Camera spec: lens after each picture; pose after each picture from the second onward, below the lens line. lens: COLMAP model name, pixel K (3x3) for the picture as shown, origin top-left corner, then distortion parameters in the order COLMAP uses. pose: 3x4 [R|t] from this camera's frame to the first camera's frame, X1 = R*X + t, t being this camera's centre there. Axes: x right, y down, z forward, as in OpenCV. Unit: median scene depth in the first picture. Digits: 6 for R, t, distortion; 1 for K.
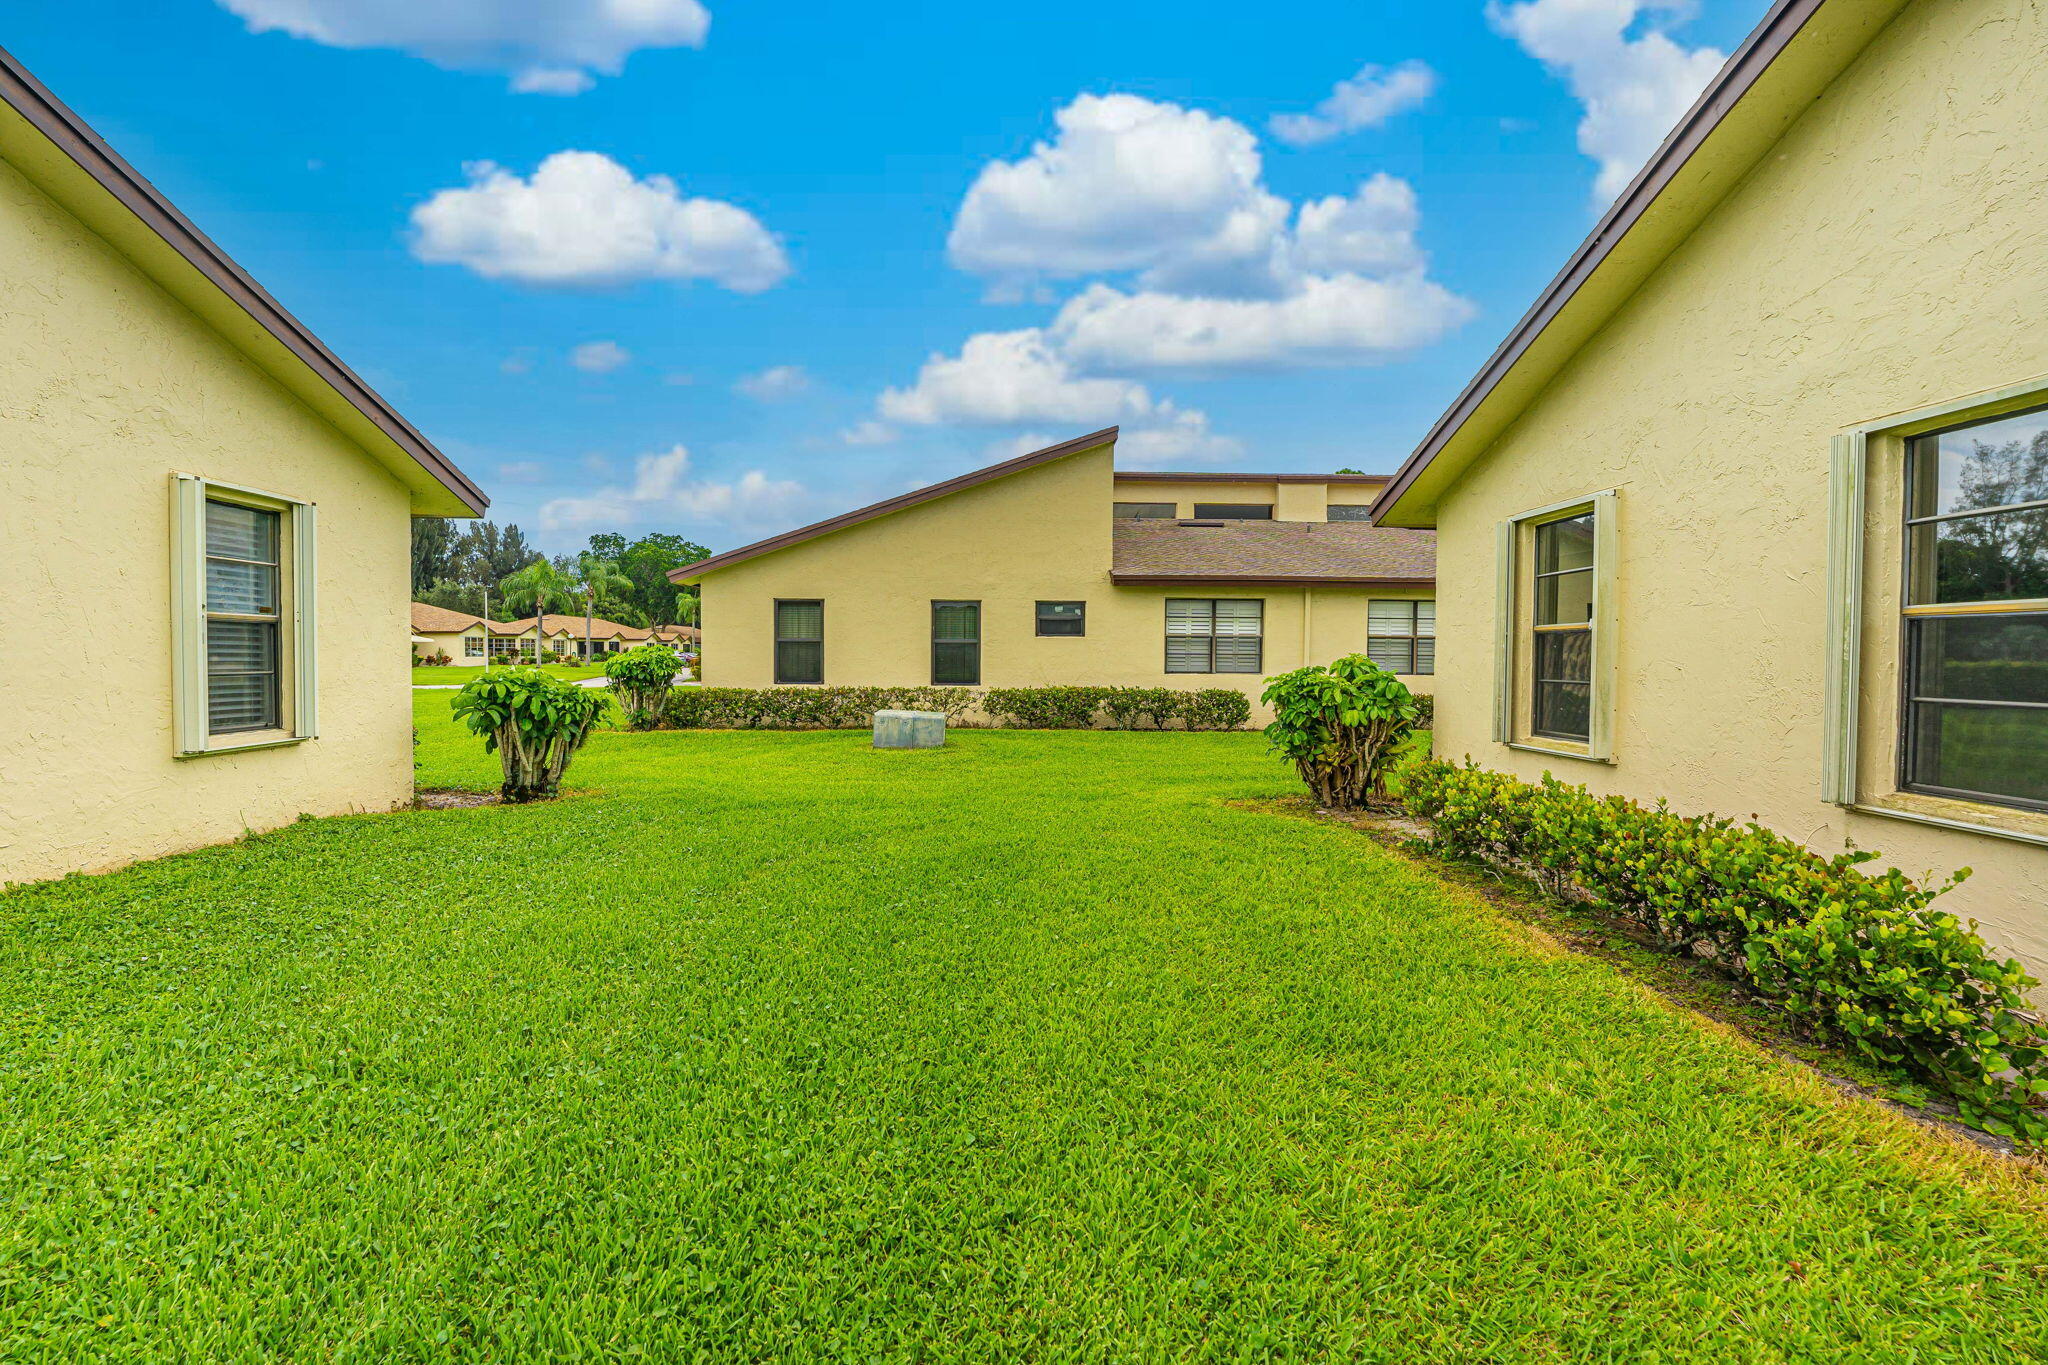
lens RADIAL K [[920.4, 0, 1008.7], [0, 920.4, 678.0], [0, 0, 1]] dist [-0.011059, -0.000351]
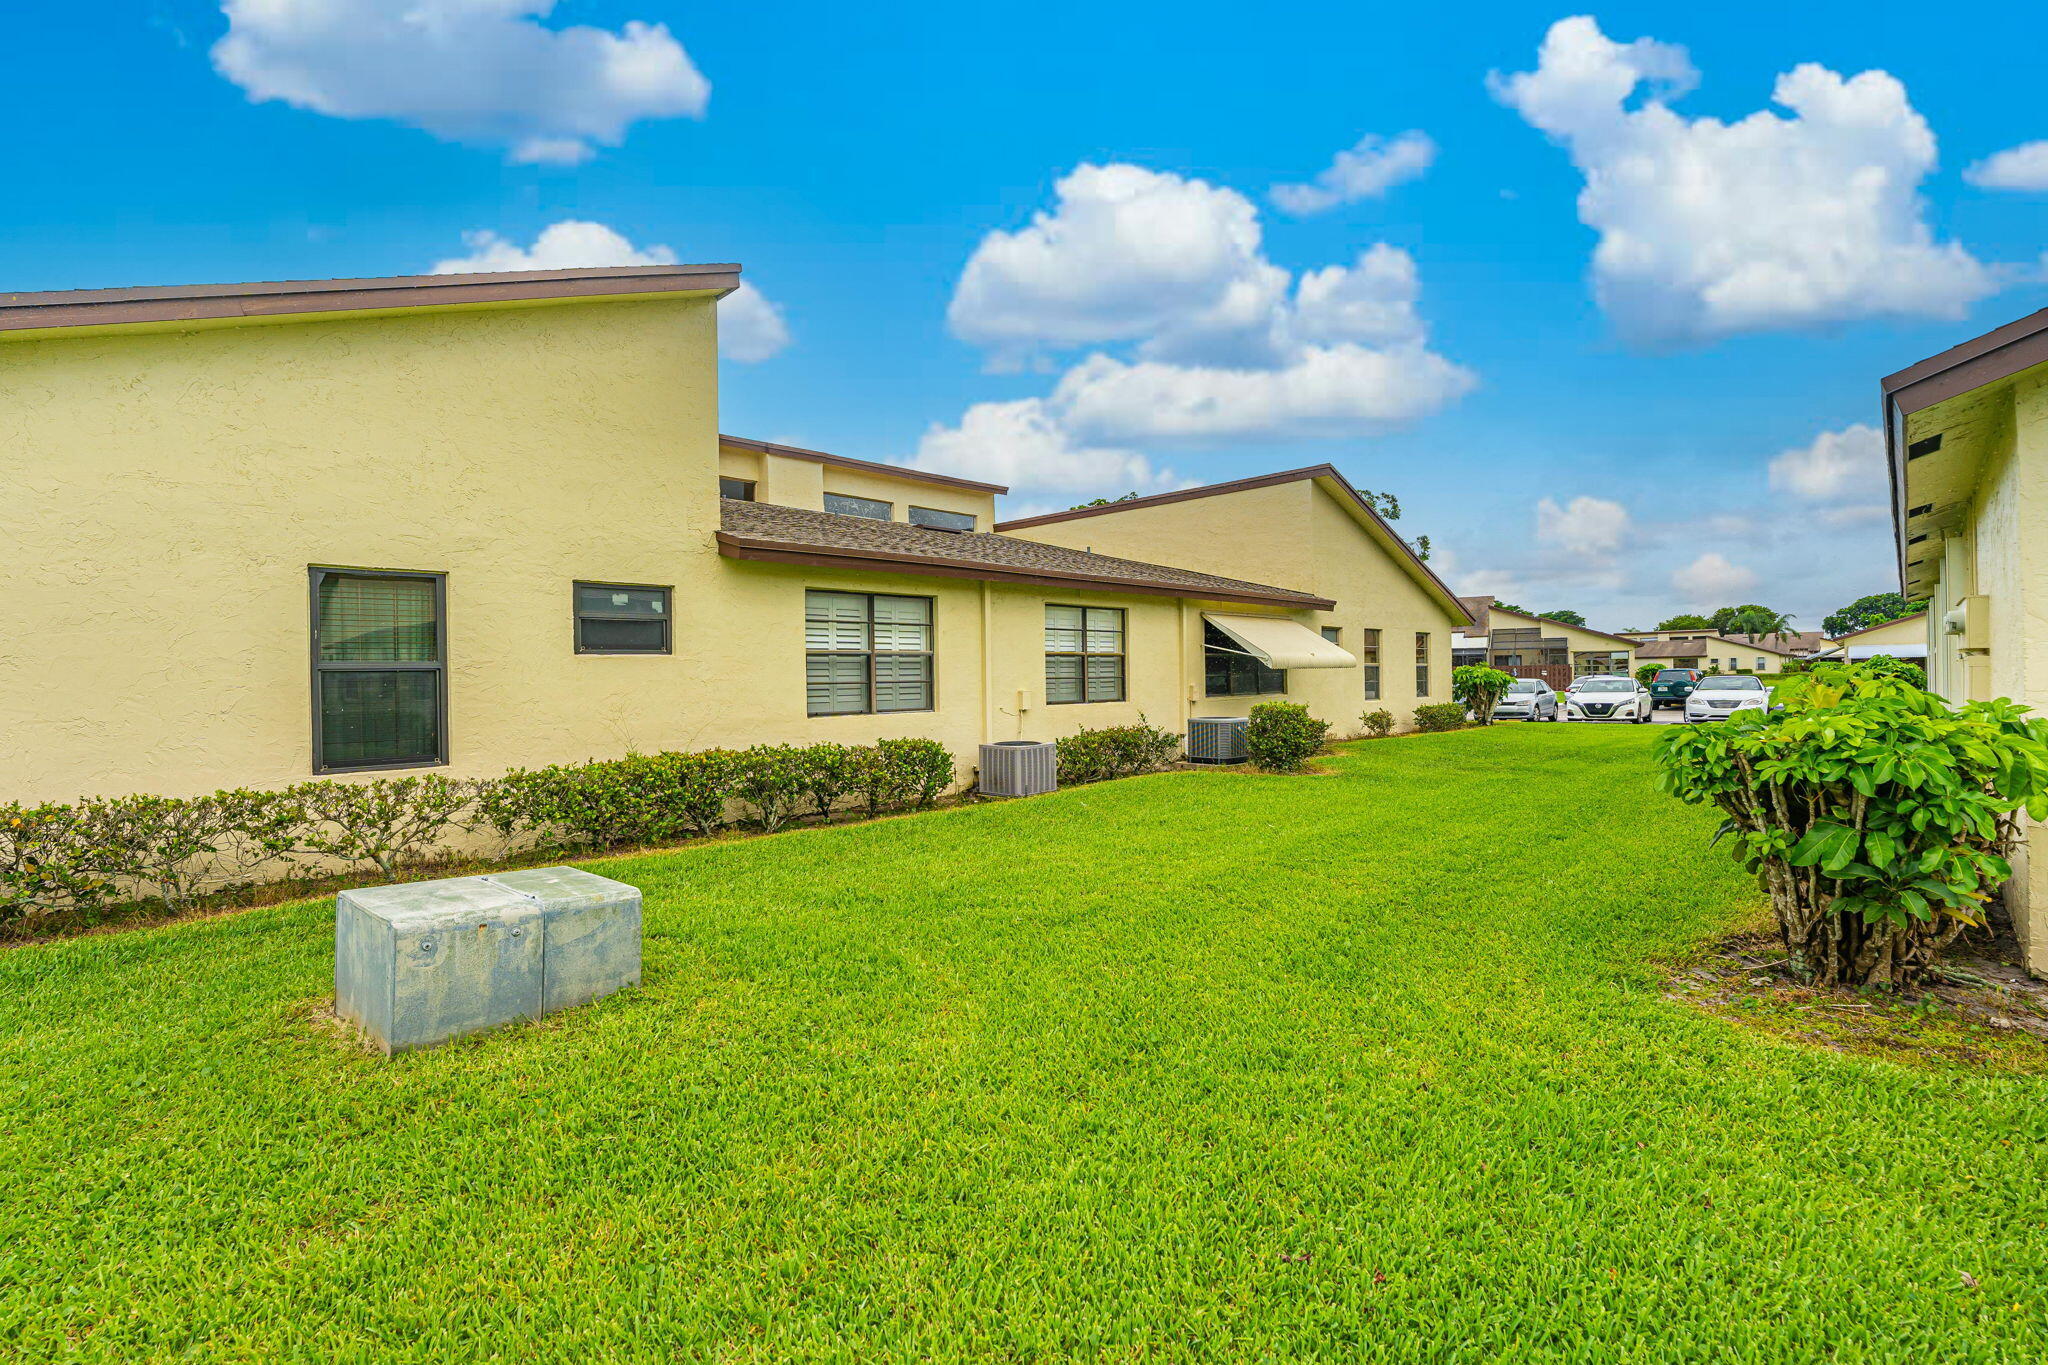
lens RADIAL K [[920.4, 0, 1008.7], [0, 920.4, 678.0], [0, 0, 1]] dist [-0.011059, -0.000351]
pose [[0.703716, -0.019034, 0.710226, -0.152920], [0.040412, 0.999095, -0.013265, -0.016988], [-0.709331, 0.038036, 0.703849, 0.501144]]
